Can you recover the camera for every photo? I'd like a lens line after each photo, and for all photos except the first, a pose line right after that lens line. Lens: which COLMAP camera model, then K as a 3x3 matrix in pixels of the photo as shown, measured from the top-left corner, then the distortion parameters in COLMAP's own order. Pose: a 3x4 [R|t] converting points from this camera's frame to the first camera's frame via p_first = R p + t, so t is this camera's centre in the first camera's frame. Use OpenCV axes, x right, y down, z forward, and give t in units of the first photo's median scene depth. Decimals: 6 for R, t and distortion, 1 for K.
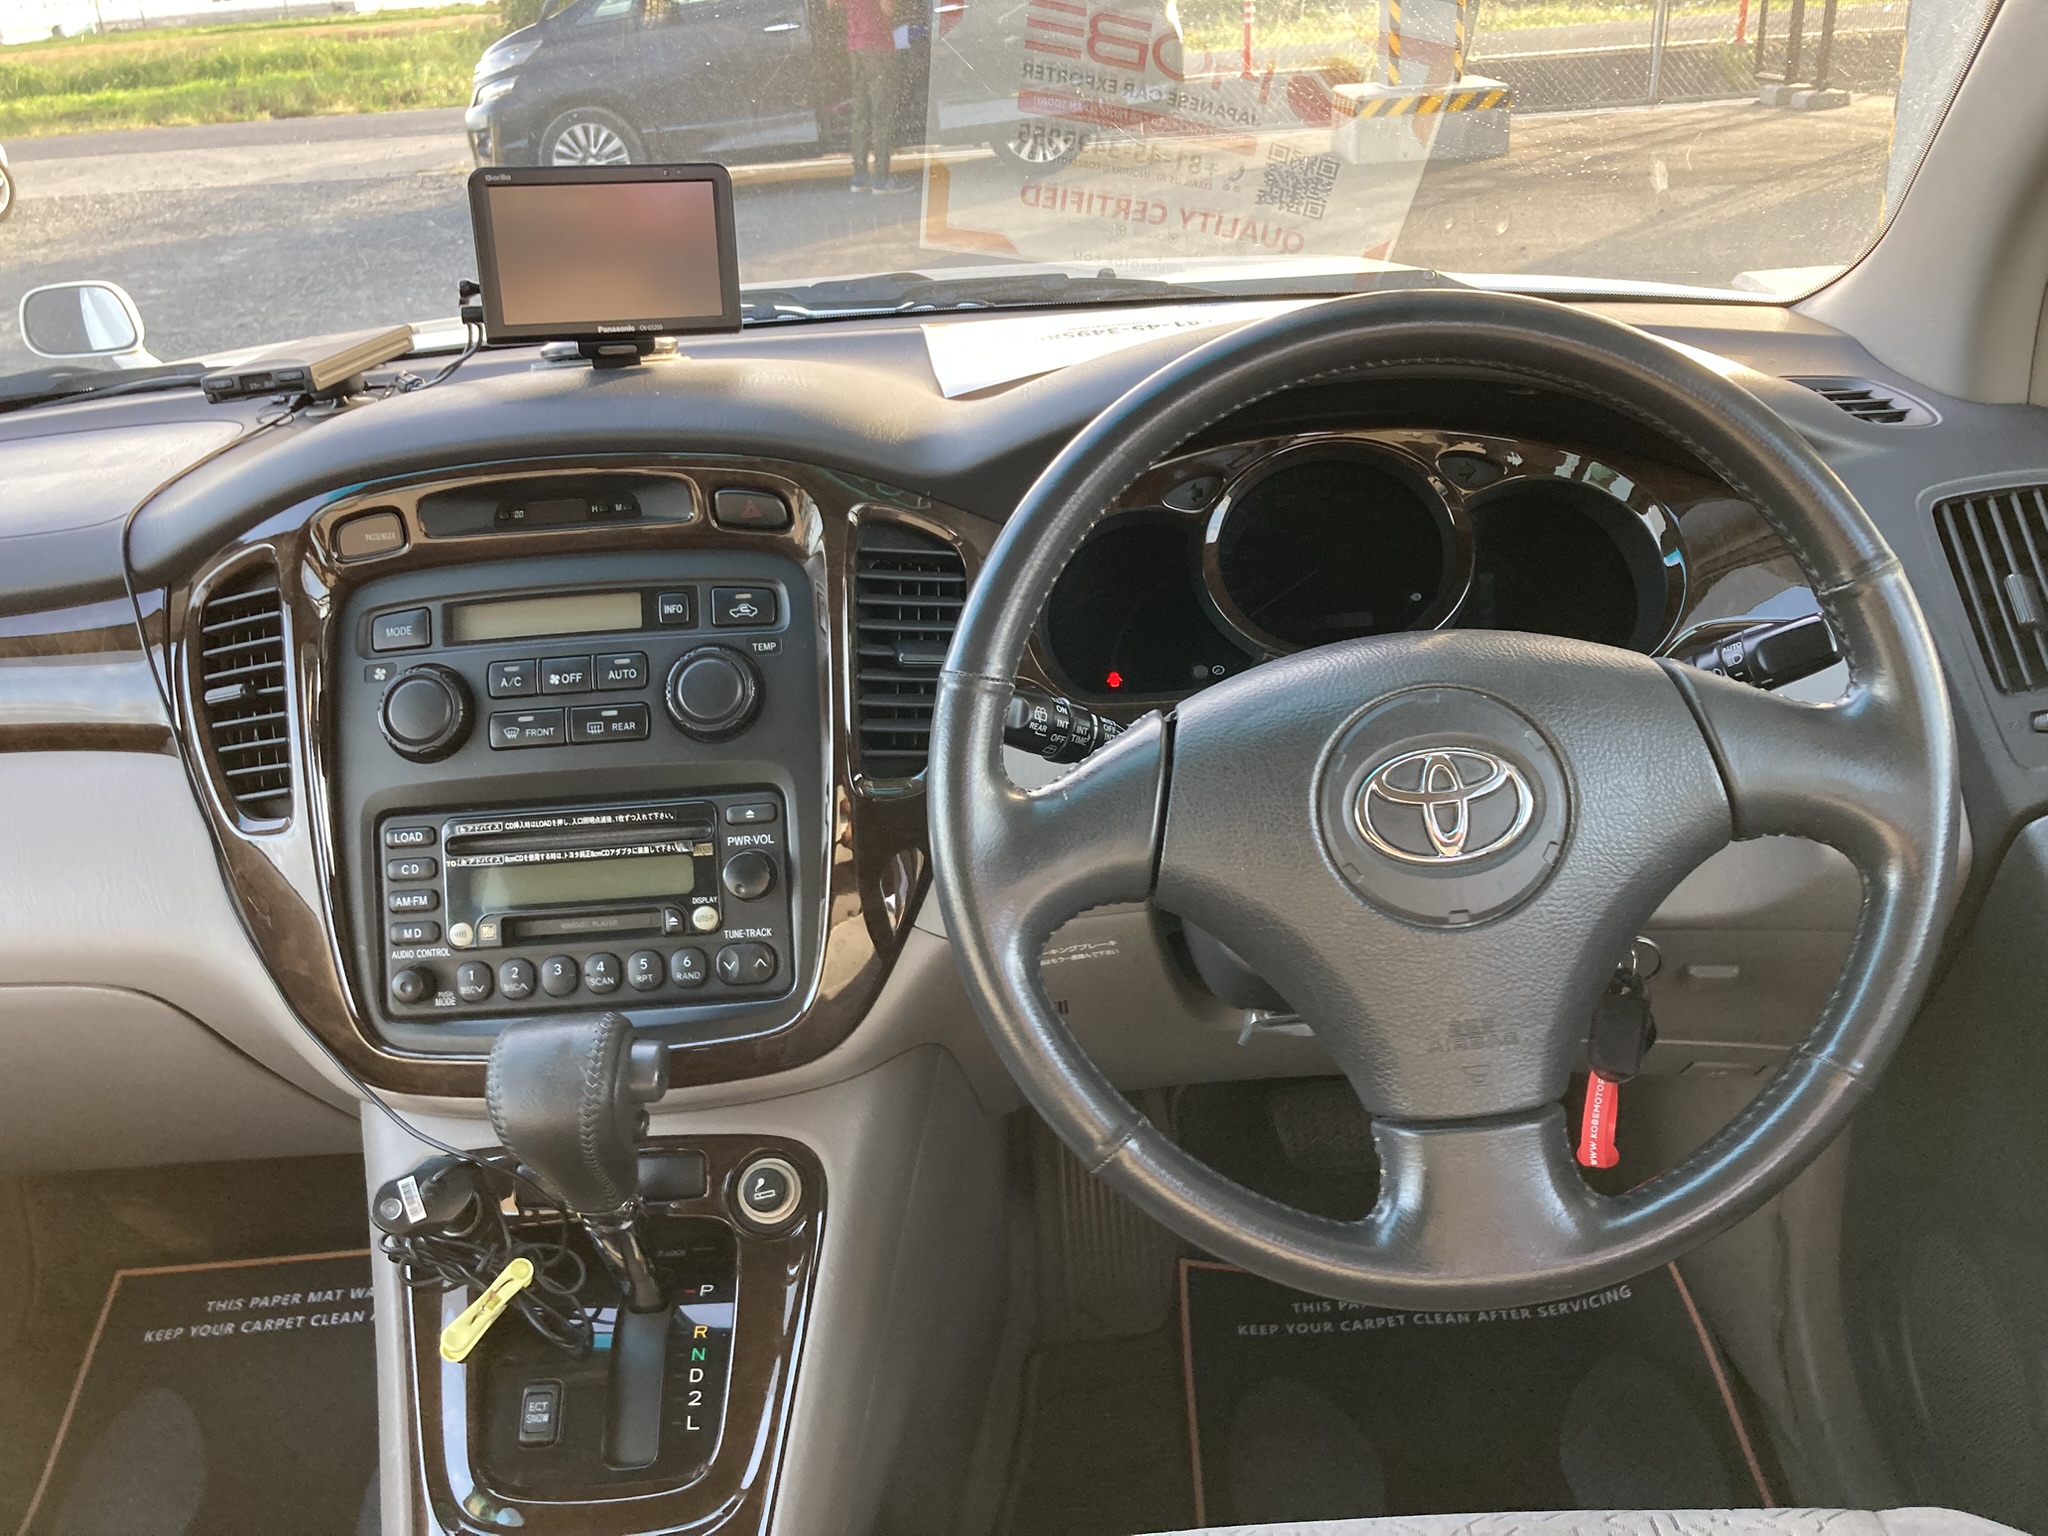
lens RADIAL K [[1691.0, 0, 1019.5], [0, 1691.0, 731.3], [0, 0, 1]] dist [-0.005599, -0.002090]
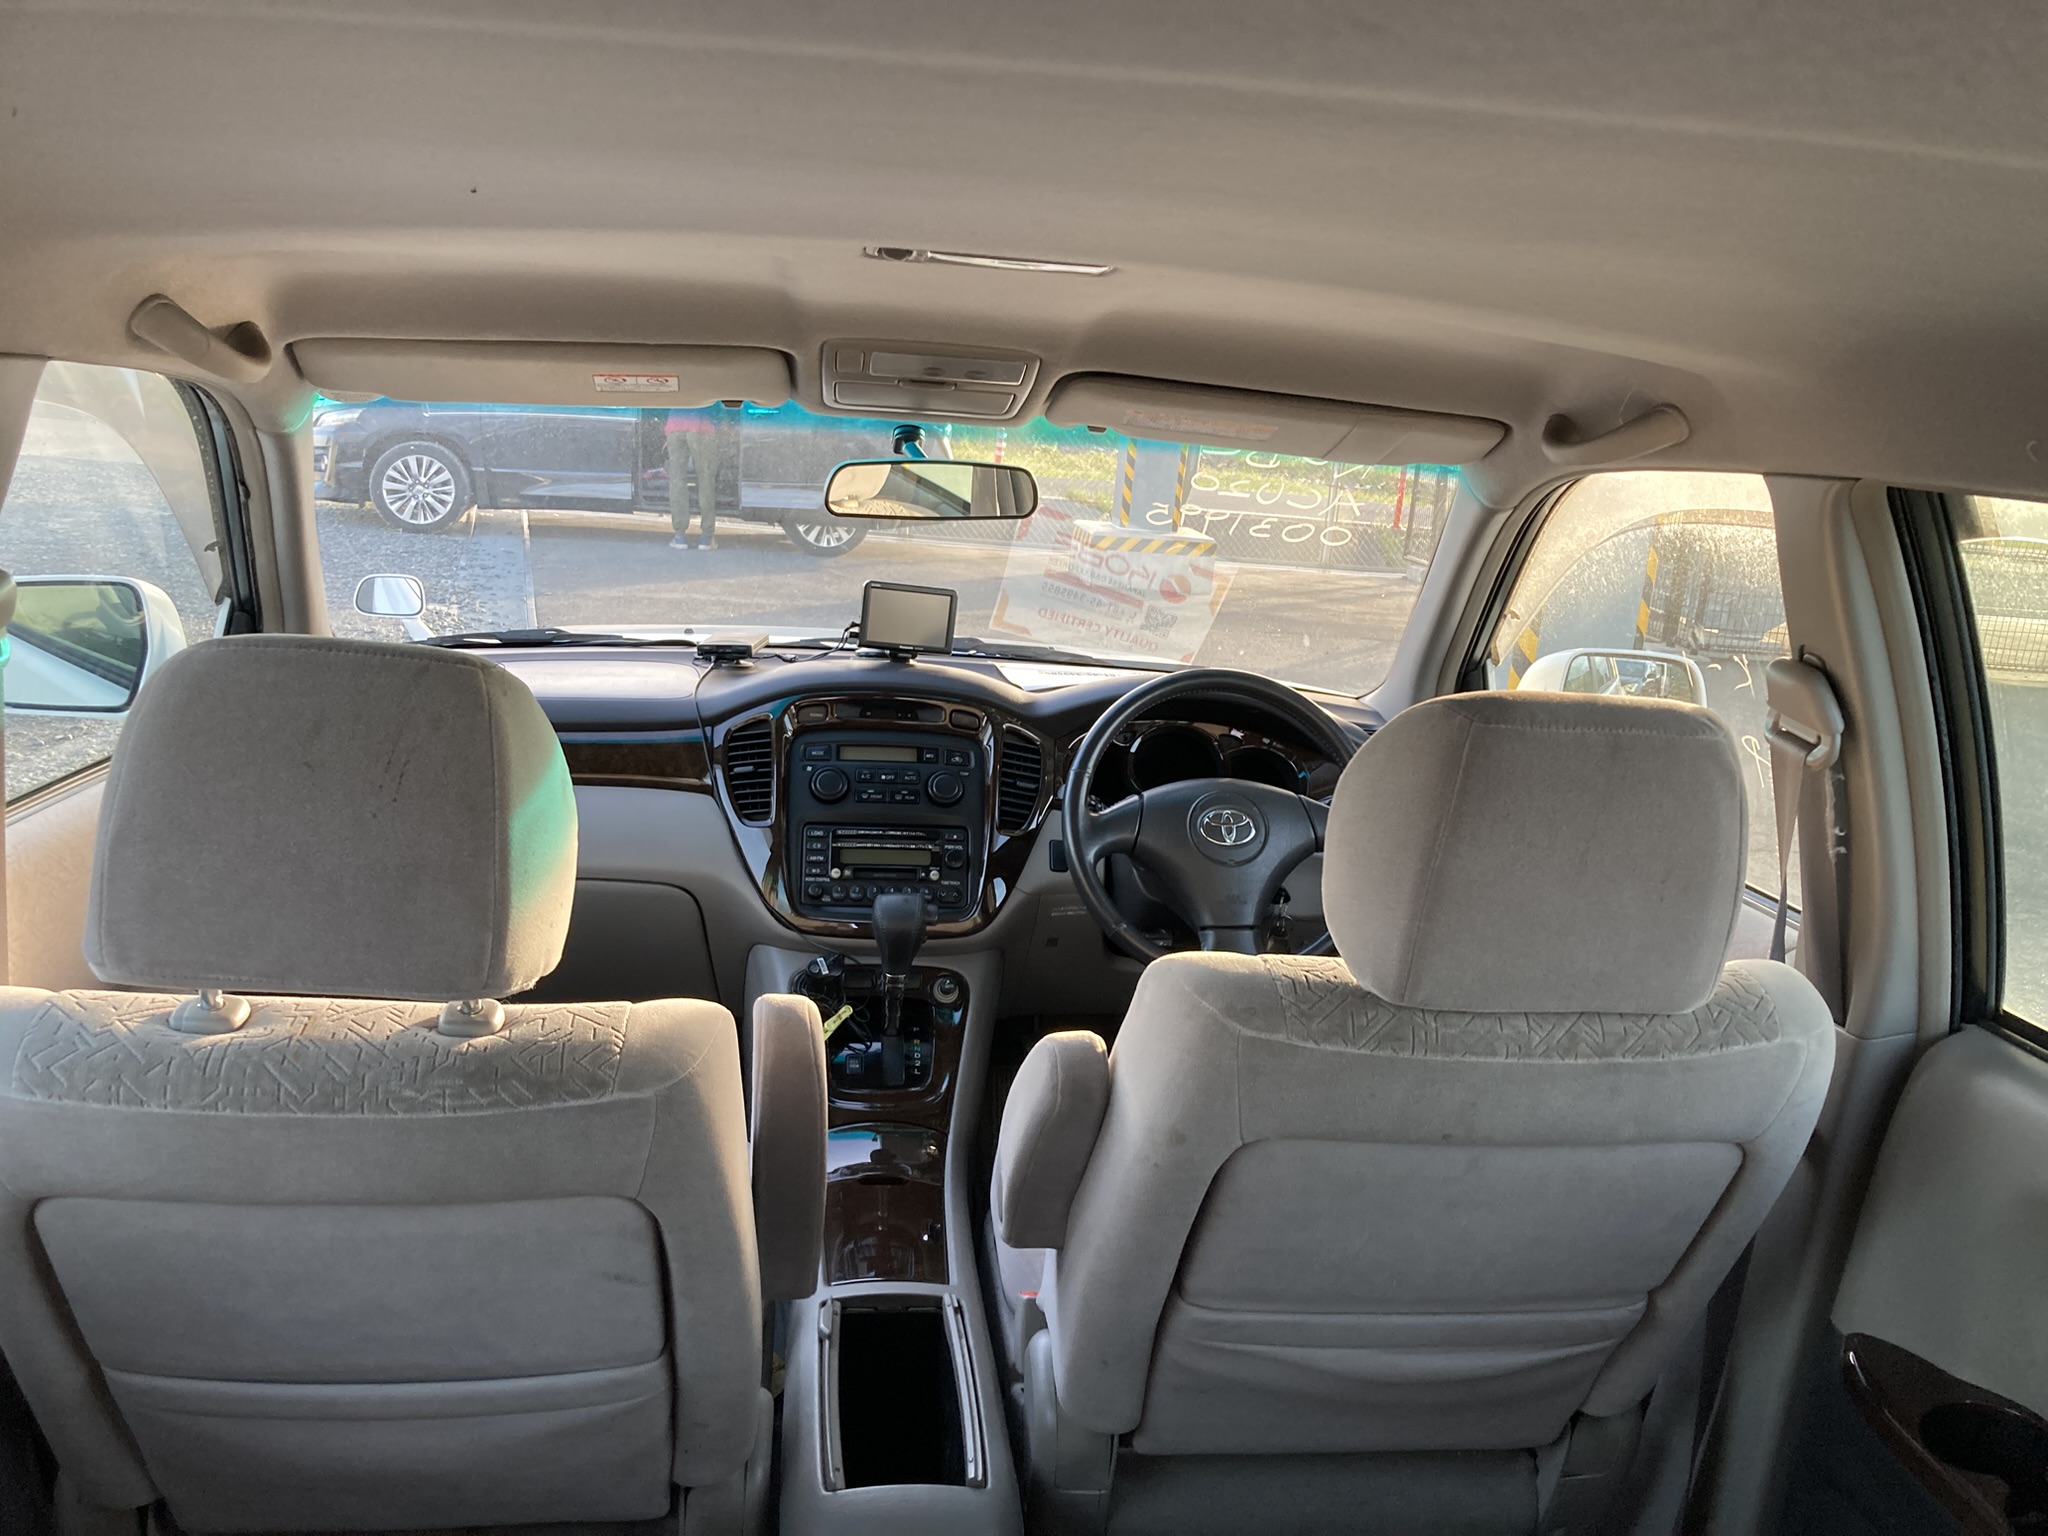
lens RADIAL K [[1672.6, 0, 1025.7], [0, 1672.6, 724.7], [0, 0, 1]] dist [0.012553, 0.000604]
pose [[0.977630, 0.119149, 0.173327, -0.493814], [-0.078383, 0.971098, -0.225445, 0.427932], [-0.195179, 0.206816, 0.958714, -1.419245]]
